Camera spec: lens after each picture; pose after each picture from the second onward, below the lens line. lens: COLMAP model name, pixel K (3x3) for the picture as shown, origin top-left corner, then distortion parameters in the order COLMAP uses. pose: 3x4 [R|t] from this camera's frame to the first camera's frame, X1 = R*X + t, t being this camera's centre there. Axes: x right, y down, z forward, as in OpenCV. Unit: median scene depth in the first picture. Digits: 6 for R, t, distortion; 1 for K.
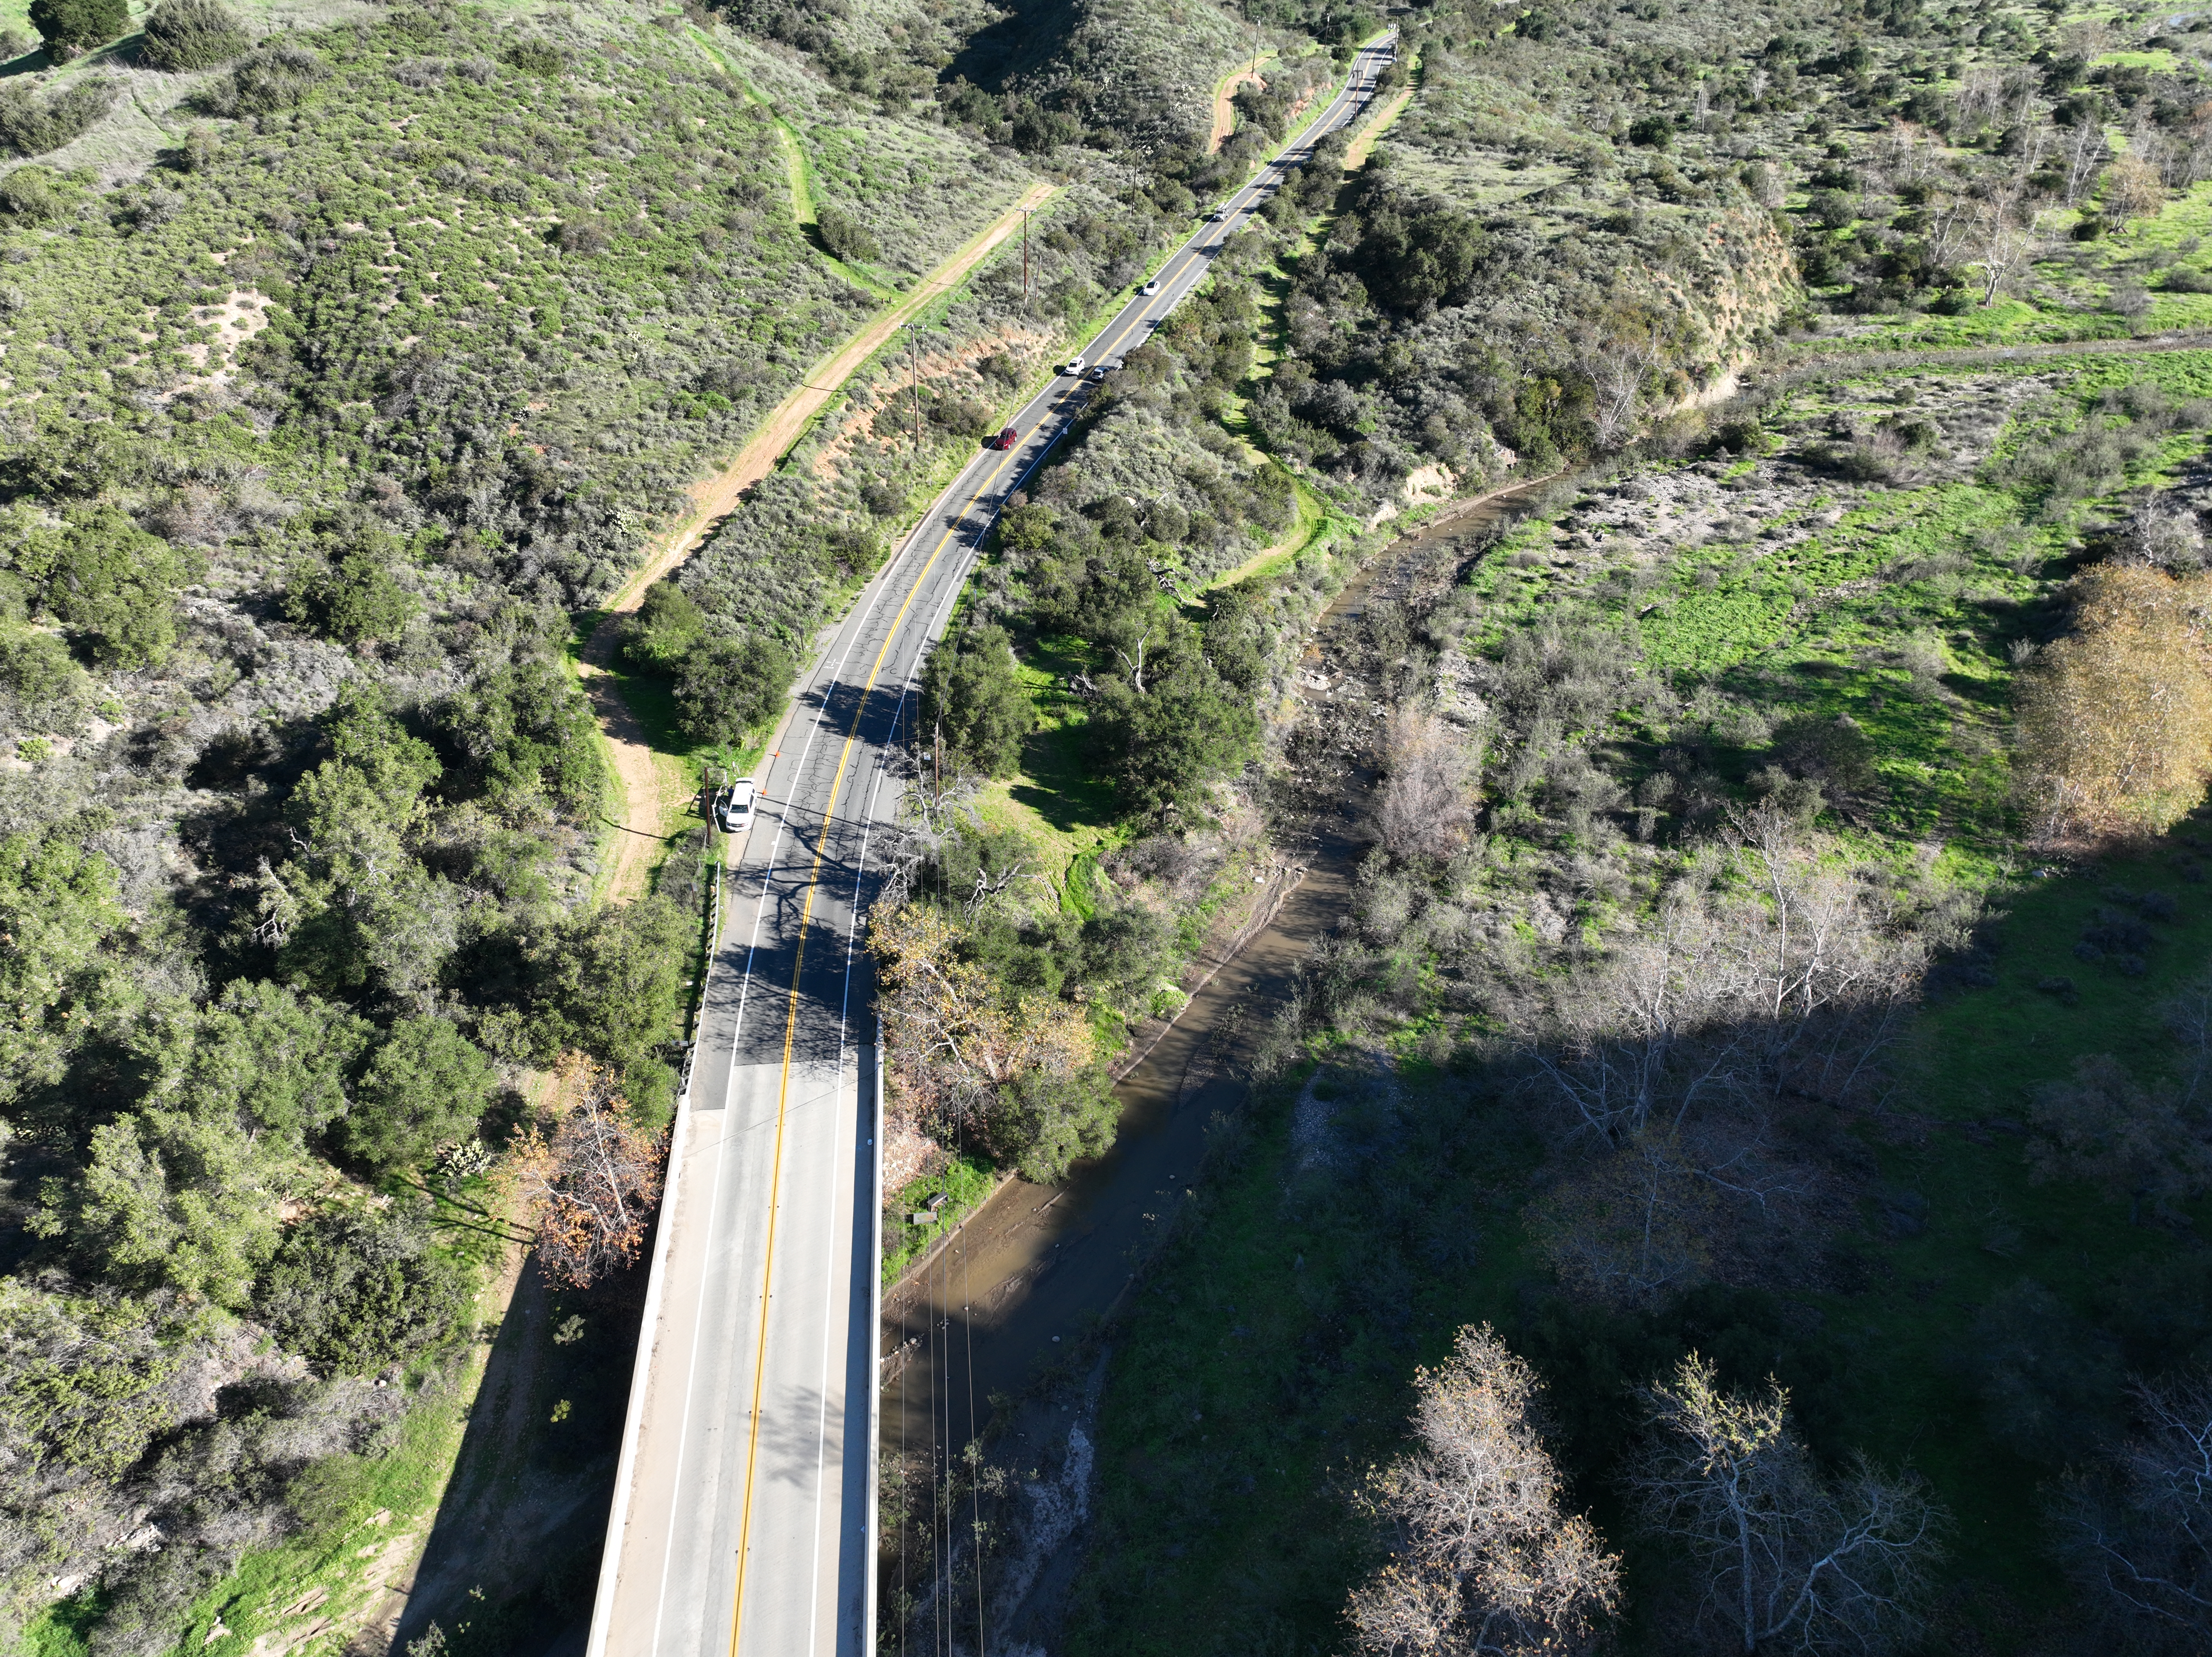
lens RADIAL K [[1516.1, 0, 1106.0], [0, 1516.1, 828.5], [0, 0, 1]] dist [0.004154, 0.009938]
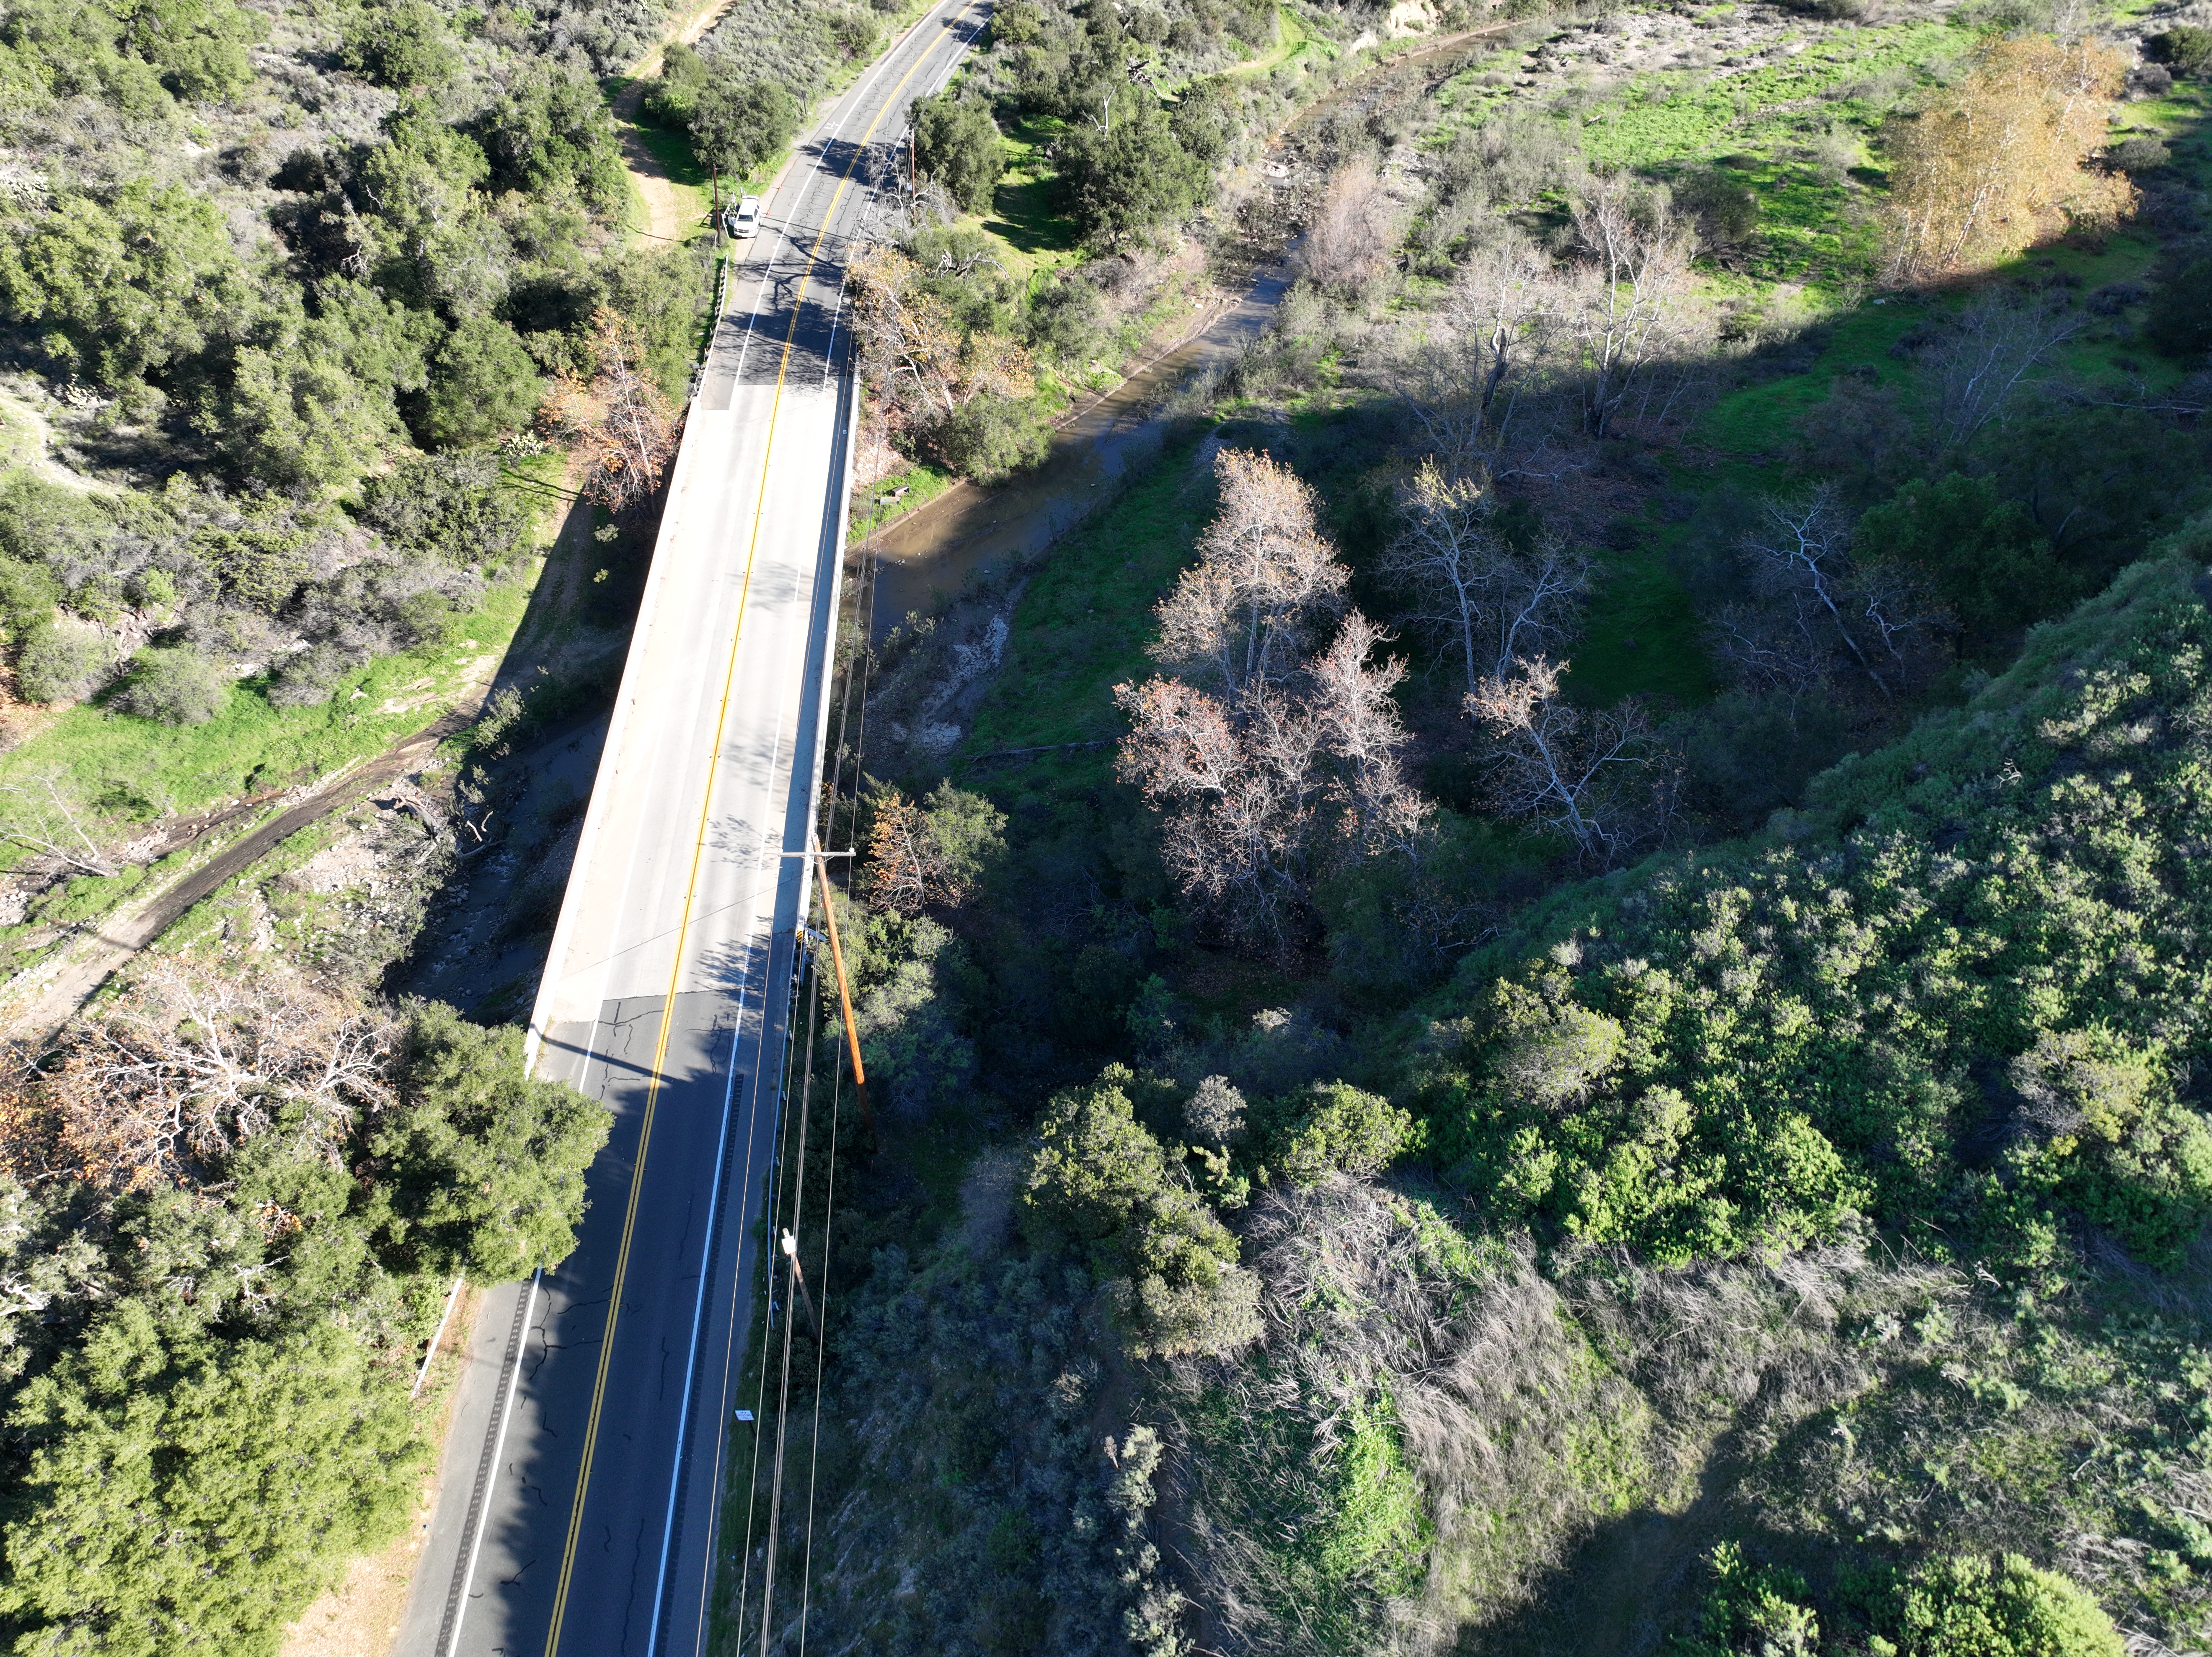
lens RADIAL K [[1540.5, 0, 1106.0], [0, 1540.5, 828.5], [0, 0, 1]] dist [-0.004282, 0.021447]
pose [[0.999048, 0.033129, -0.028379, 0.074739], [-0.028129, 0.986495, 0.161360, 0.228758], [0.033342, -0.160408, 0.986488, -0.204654]]
